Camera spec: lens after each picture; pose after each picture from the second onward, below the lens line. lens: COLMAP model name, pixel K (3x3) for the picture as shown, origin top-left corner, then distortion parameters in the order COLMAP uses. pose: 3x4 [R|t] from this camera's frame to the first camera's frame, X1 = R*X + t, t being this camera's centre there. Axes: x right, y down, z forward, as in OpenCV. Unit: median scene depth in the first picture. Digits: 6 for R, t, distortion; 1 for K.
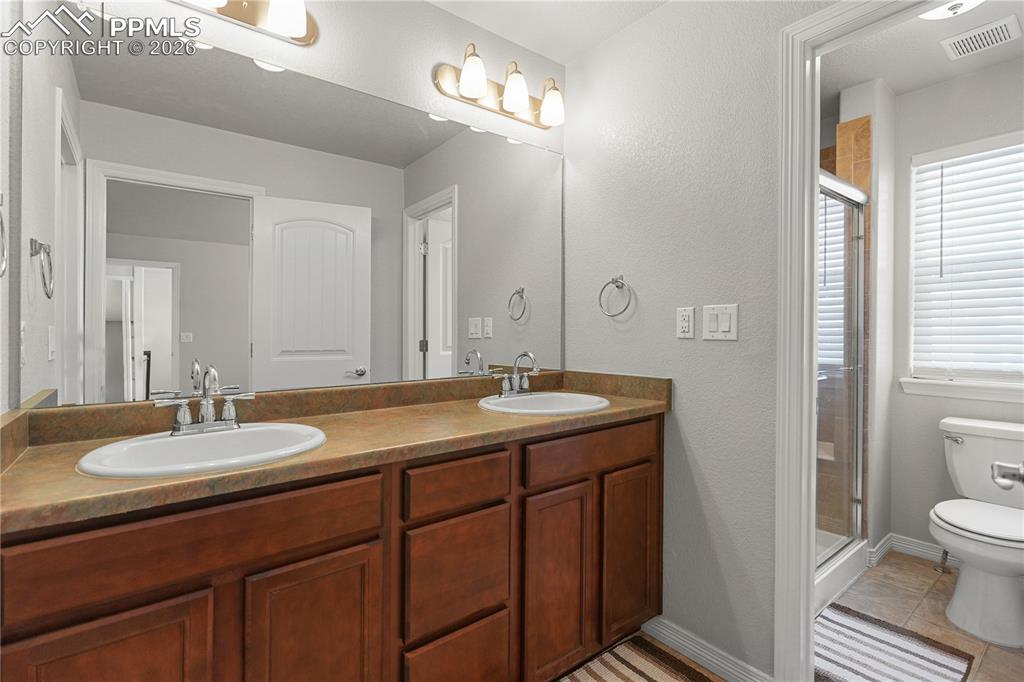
lens RADIAL K [[478.8, 0, 512.9], [0, 478.8, 336.8], [0, 0, 1]] dist [0.000675, 0.000292]
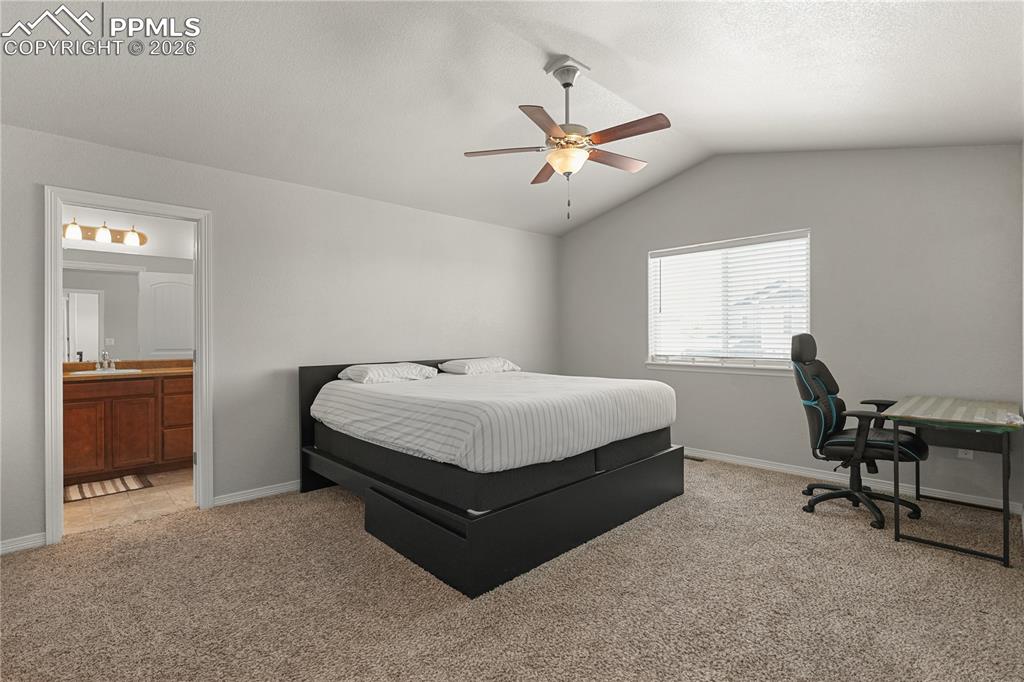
lens RADIAL K [[478.8, 0, 510.9], [0, 478.8, 339.8], [0, 0, 1]] dist [0.000675, 0.000292]
pose [[0.996201, -0.004840, 0.086951, 2.018077], [0.004554, 0.999984, 0.003483, -0.022761], [-0.086967, -0.003074, 0.996206, -2.750335]]
